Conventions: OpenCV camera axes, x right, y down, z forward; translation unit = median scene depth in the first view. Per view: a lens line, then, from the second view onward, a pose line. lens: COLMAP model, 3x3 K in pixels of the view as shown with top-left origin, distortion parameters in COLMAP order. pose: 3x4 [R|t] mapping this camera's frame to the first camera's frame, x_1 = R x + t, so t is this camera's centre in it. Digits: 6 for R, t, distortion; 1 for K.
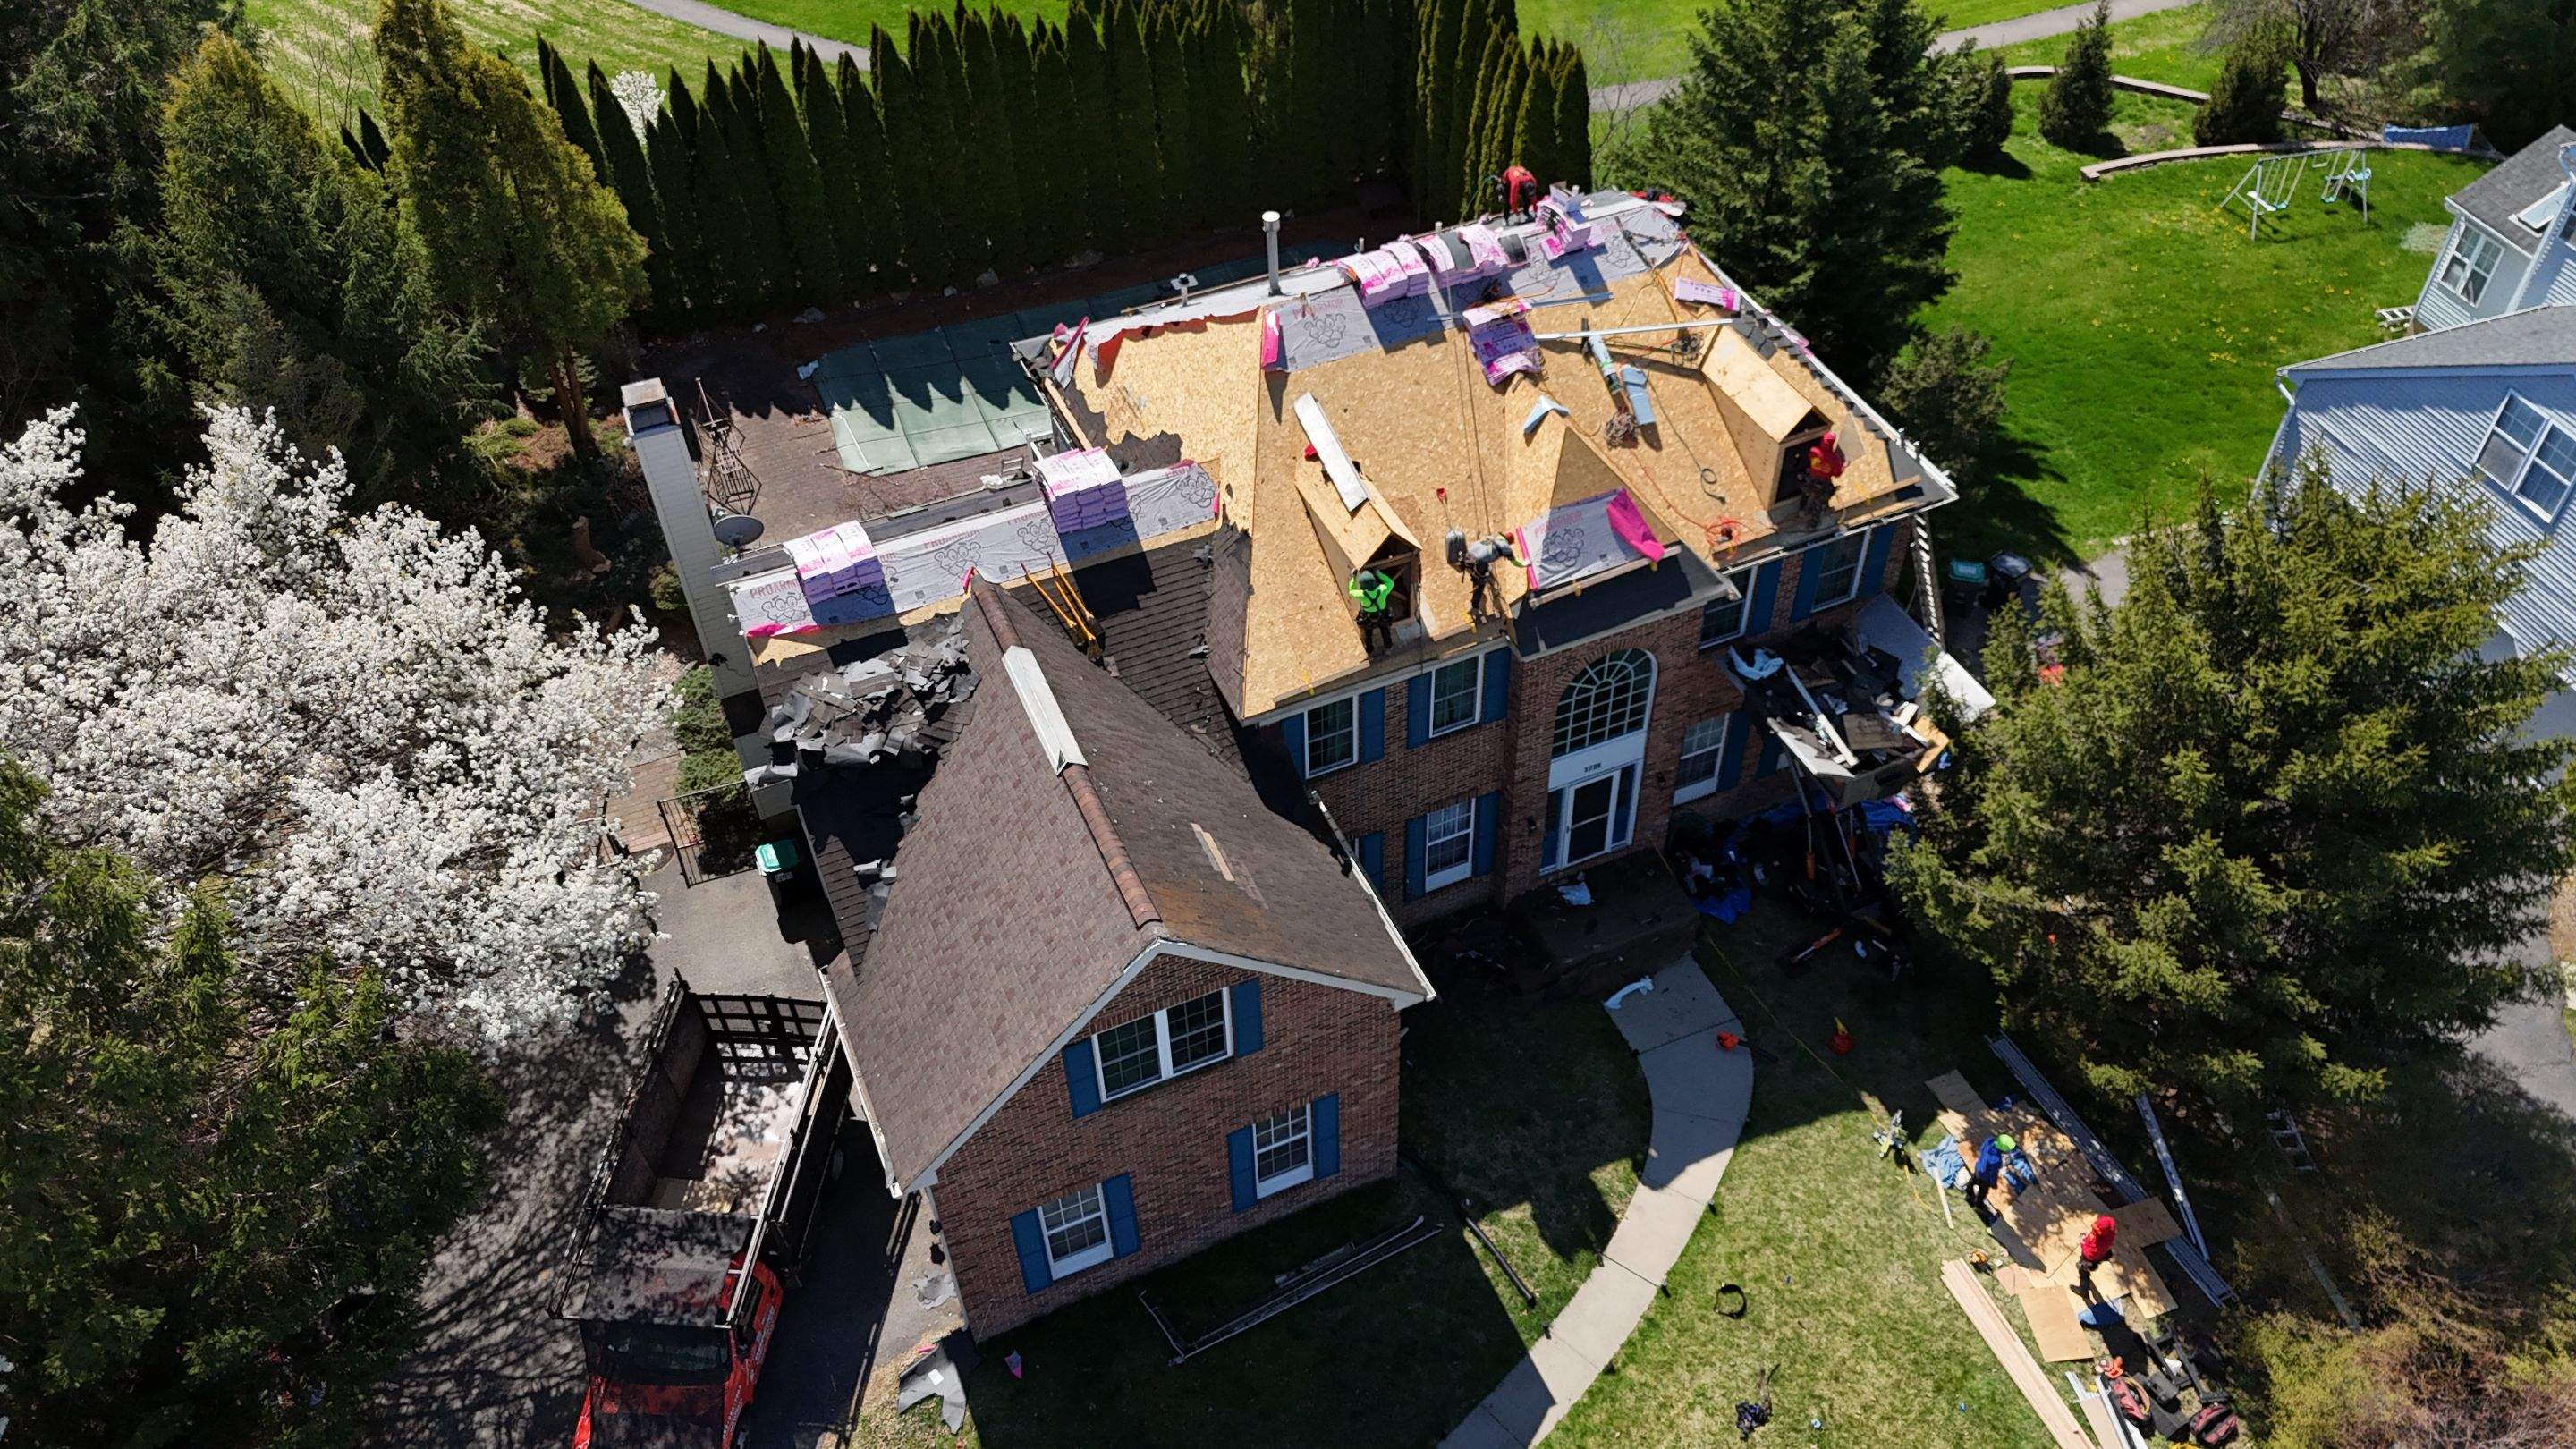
lens RADIAL K [[1888.4, 0, 1288.0], [0, 1888.4, 724.5], [0, 0, 1]] dist [0.091985, -0.066672]
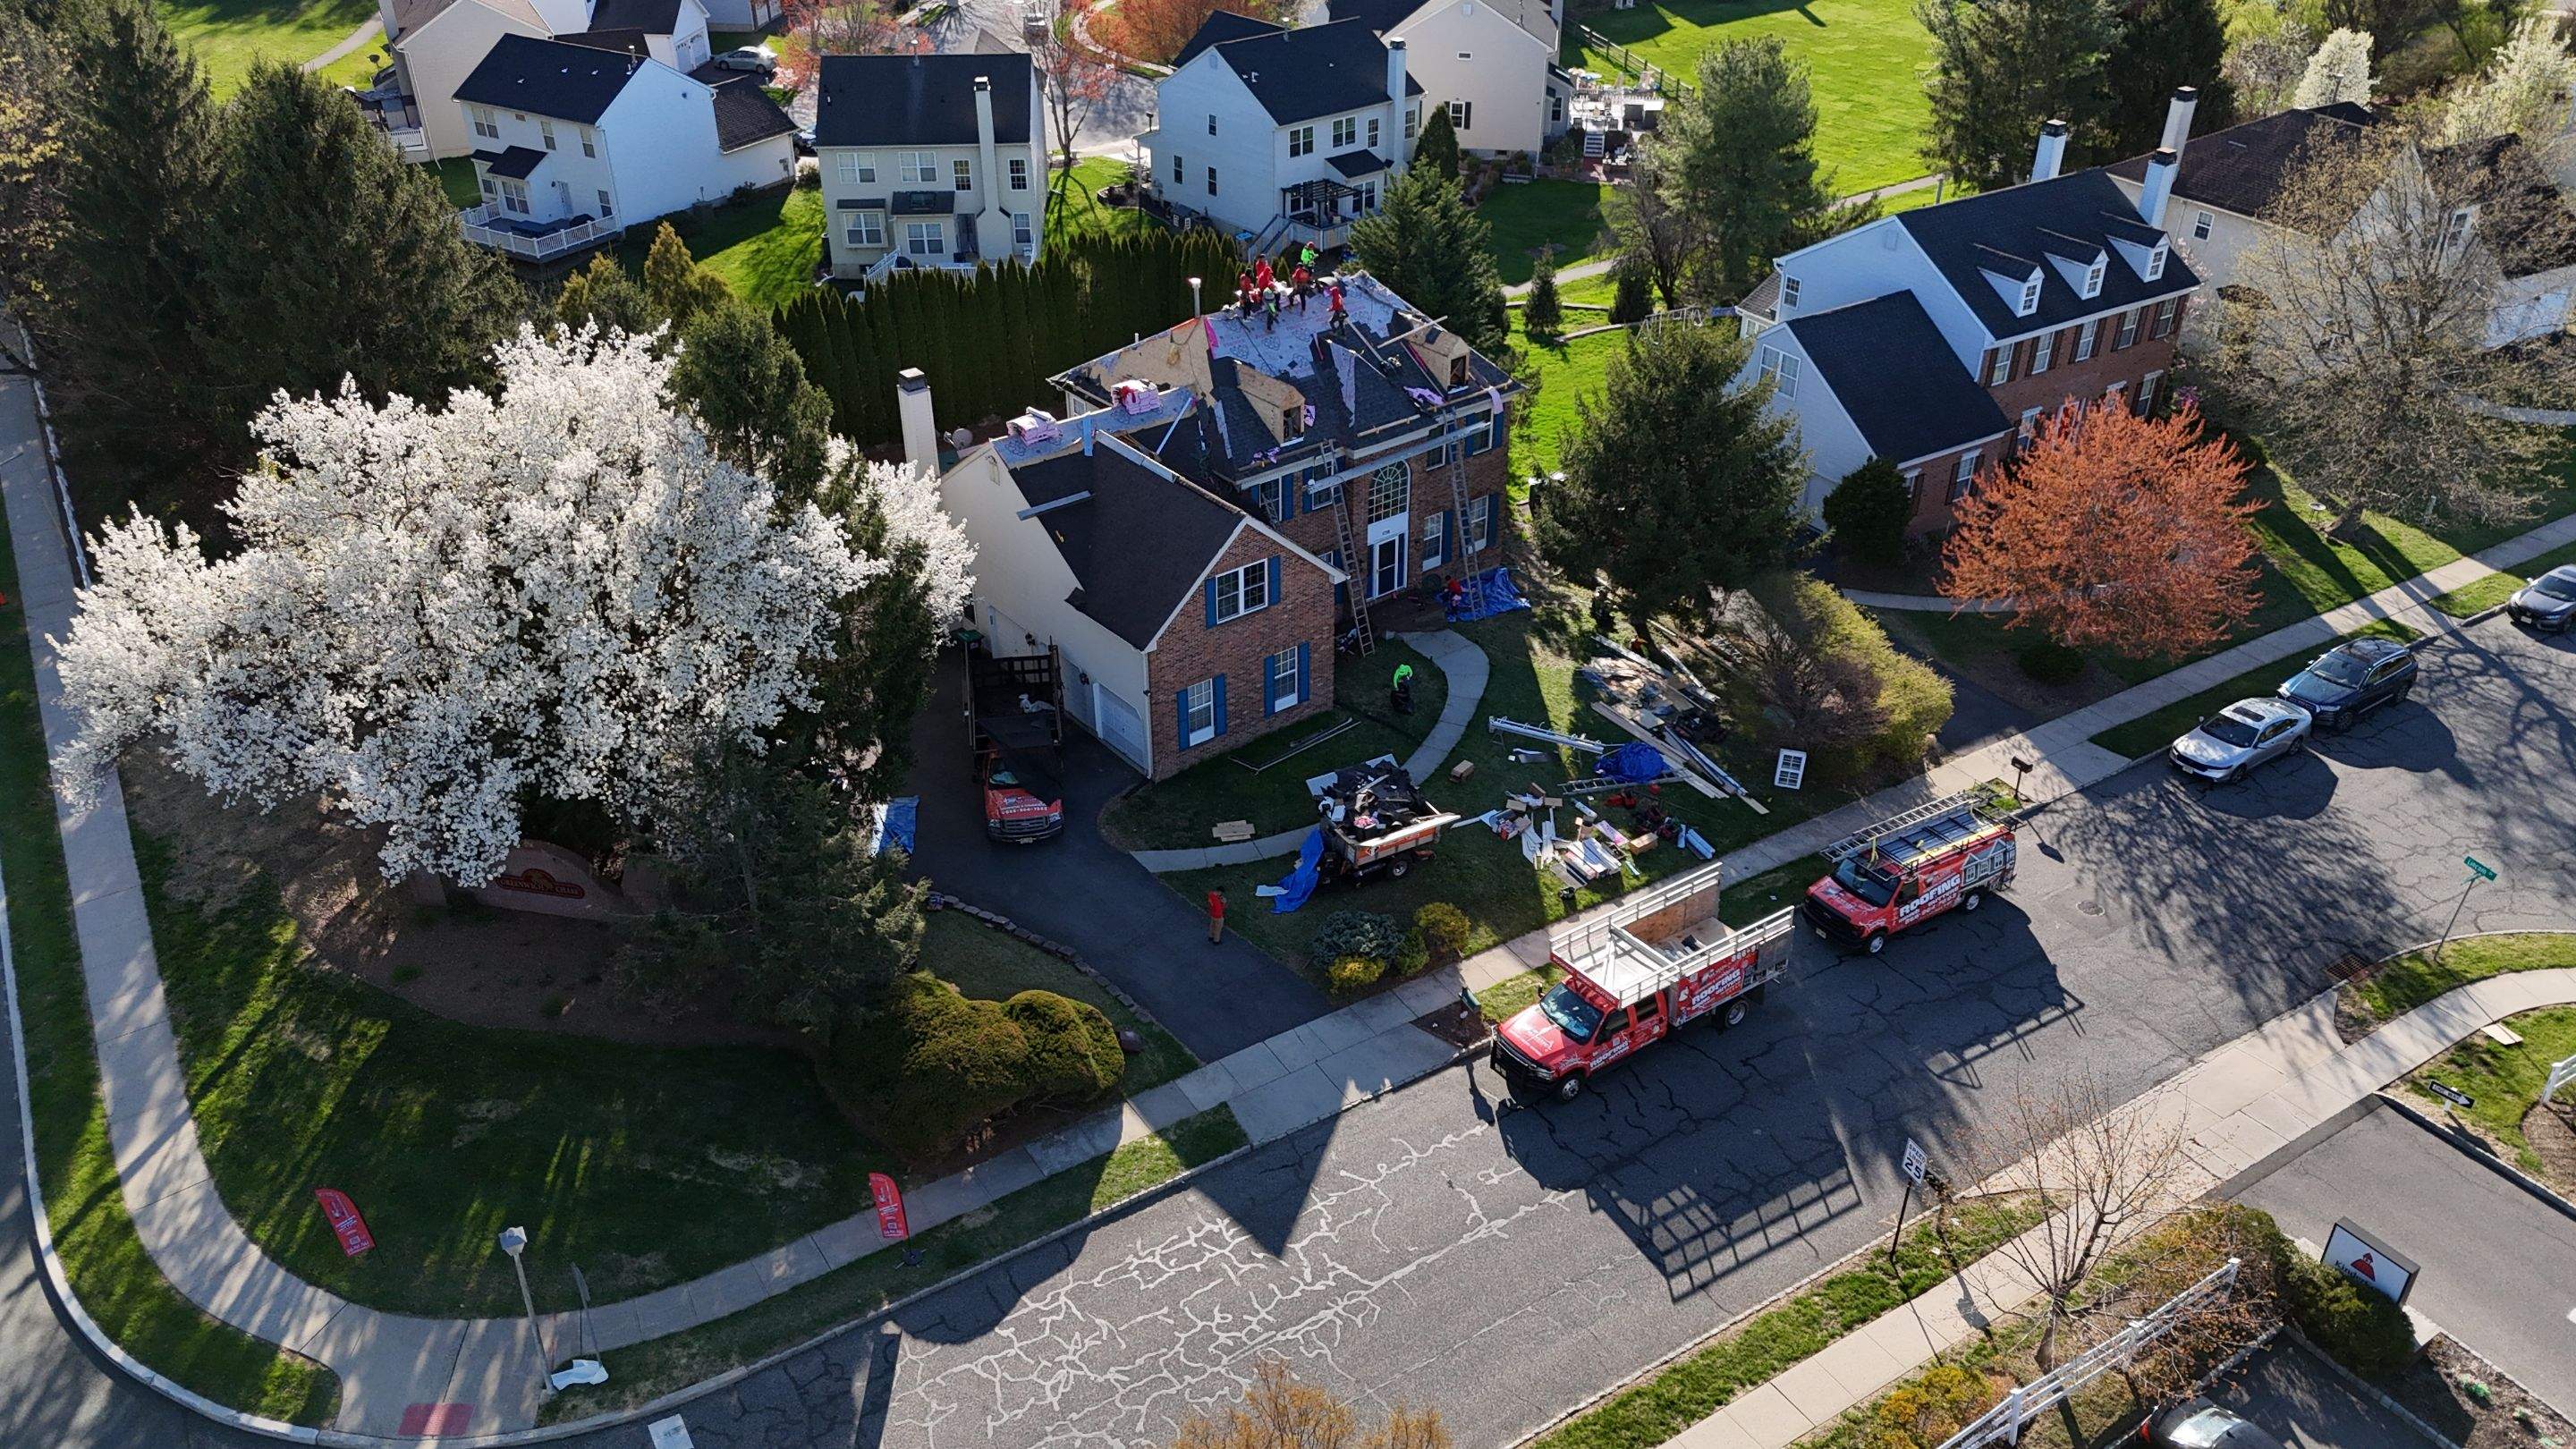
lens RADIAL K [[1915.4, 0, 1288.0], [0, 1915.4, 724.5], [0, 0, 1]] dist [0.105480, -0.108819]
pose [[0.966526, -0.111662, 0.230997, -0.472481], [0.162467, 0.963185, -0.214192, 0.696254], [-0.198576, 0.244552, 0.949085, -0.941217]]
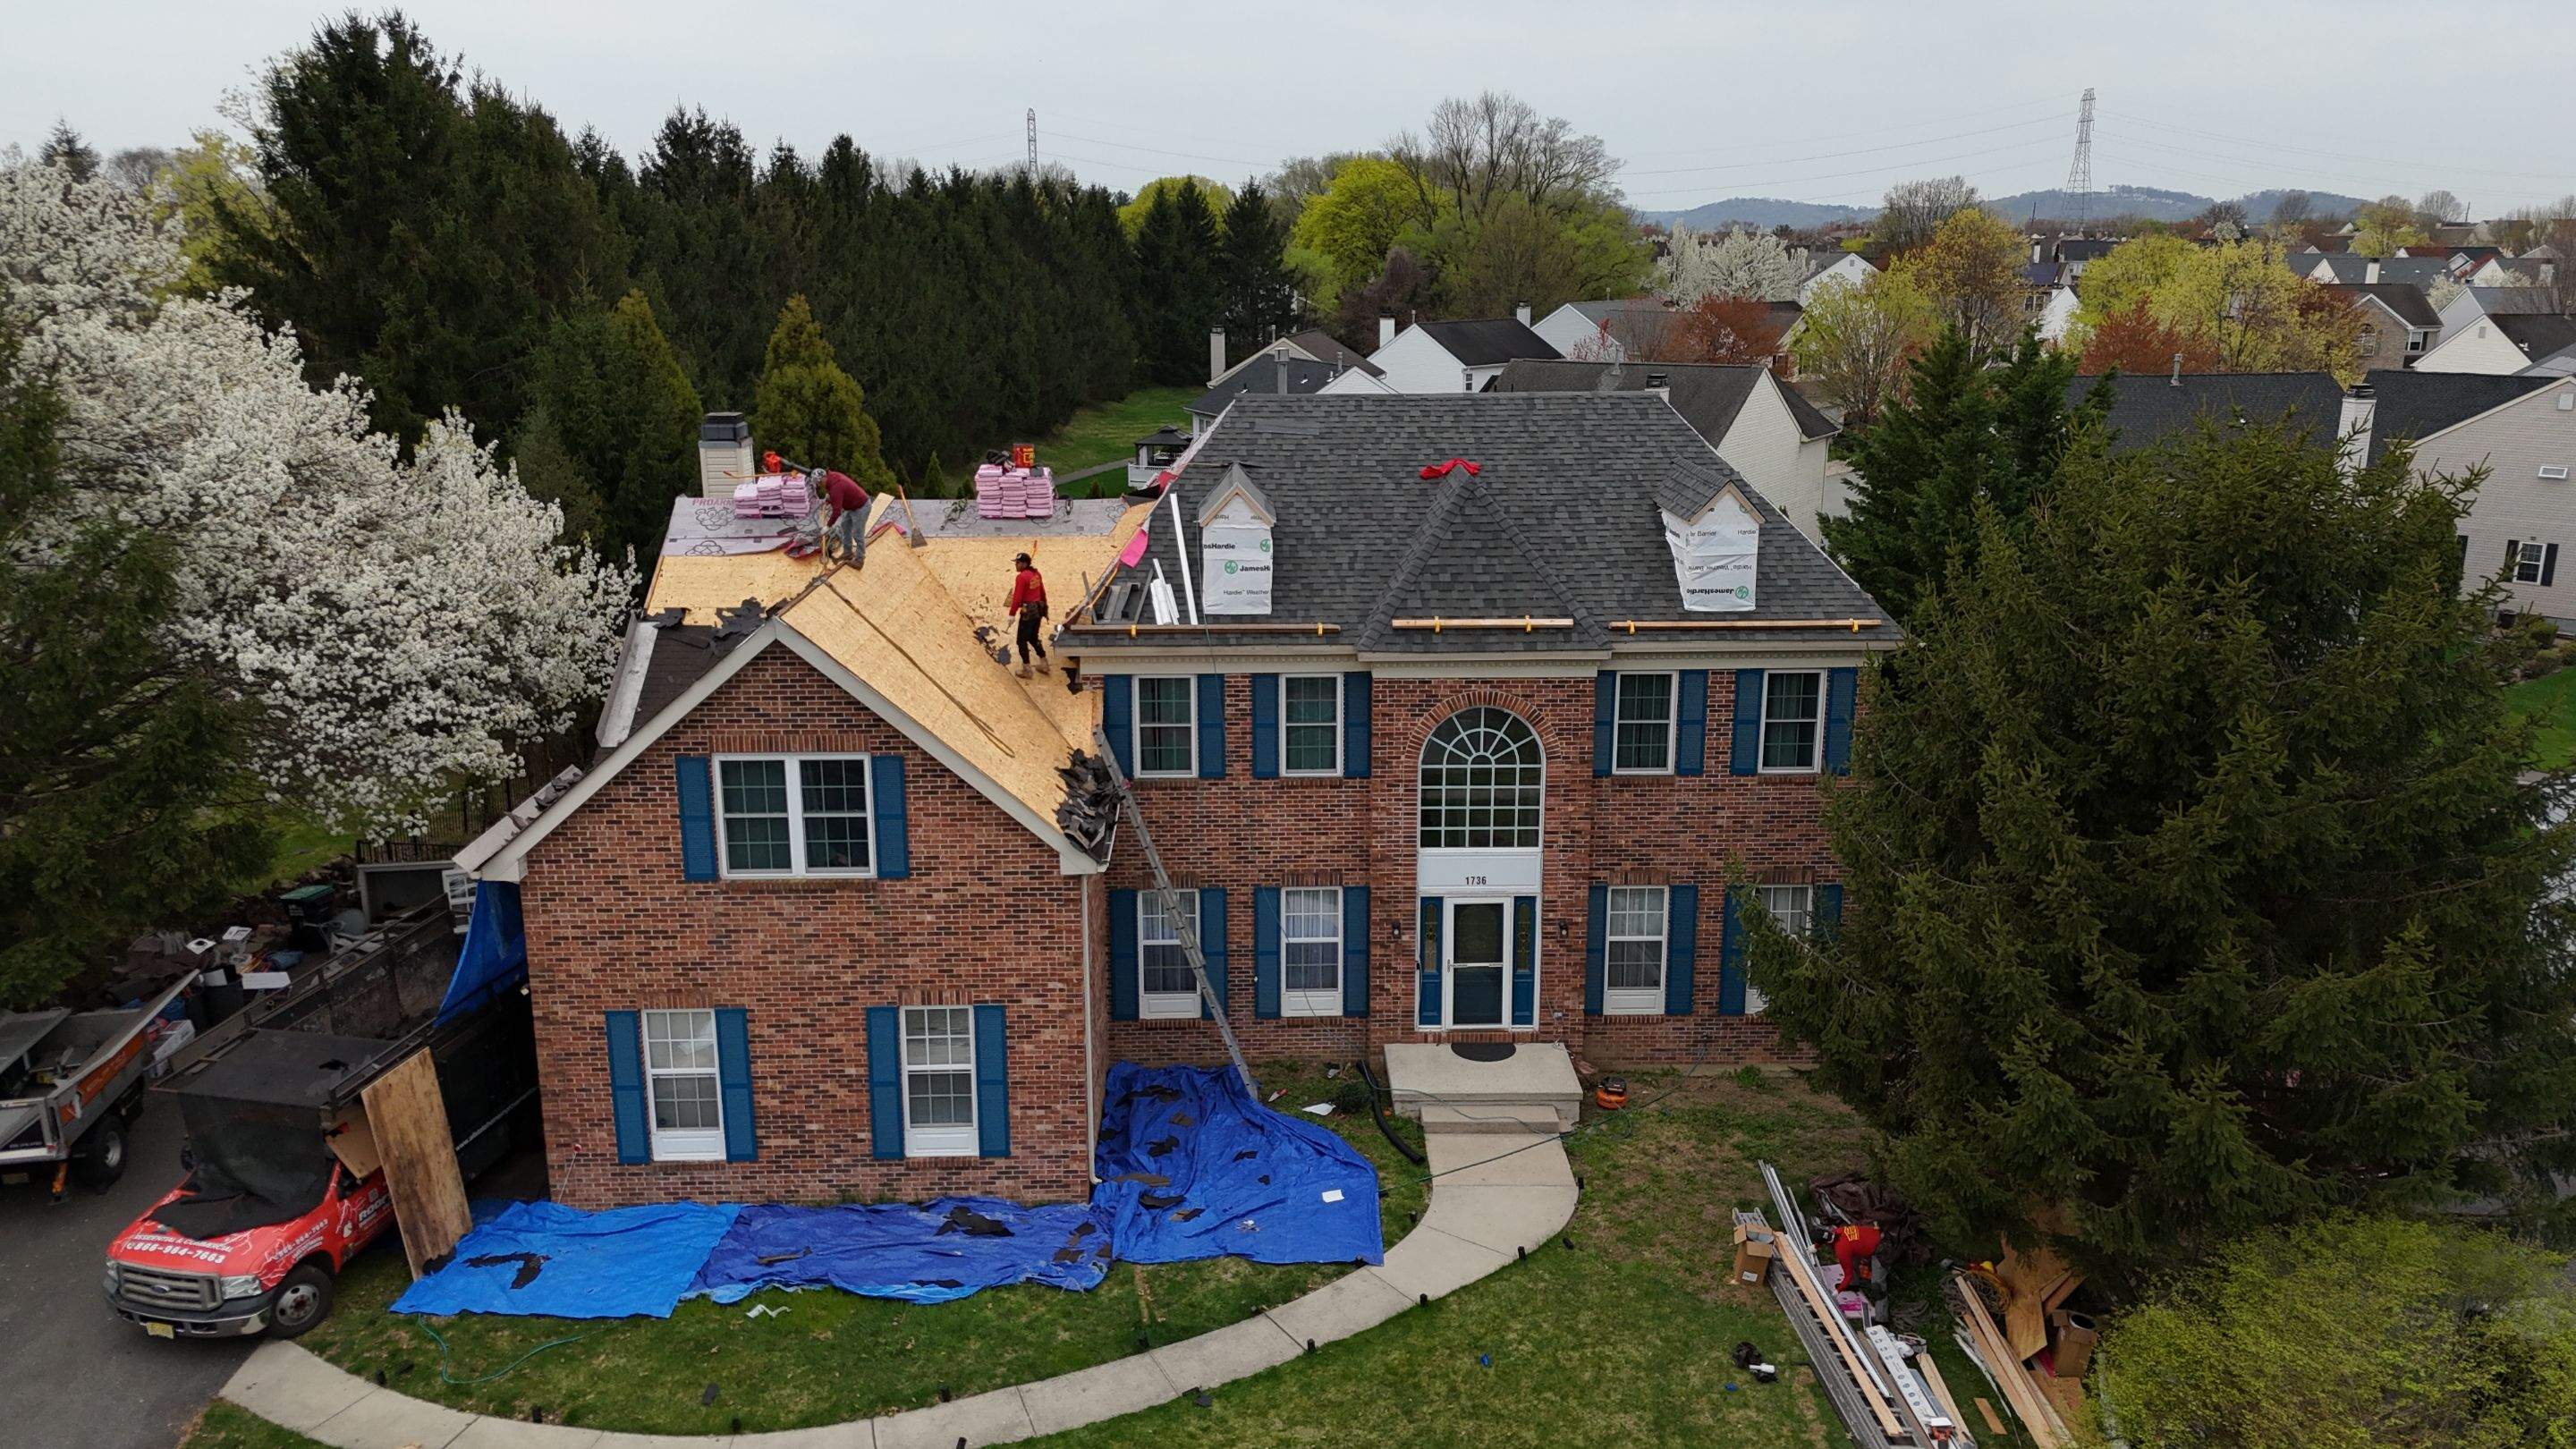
lens RADIAL K [[1909.5, 0, 1289.0], [0, 1909.5, 726.0], [0, 0, 1]] dist [0.105451, -0.101303]
pose [[0.928364, 0.114776, -0.353507, 0.423156], [-0.276990, 0.847846, -0.452142, 0.425394], [0.247825, 0.517671, 0.818902, 0.227674]]
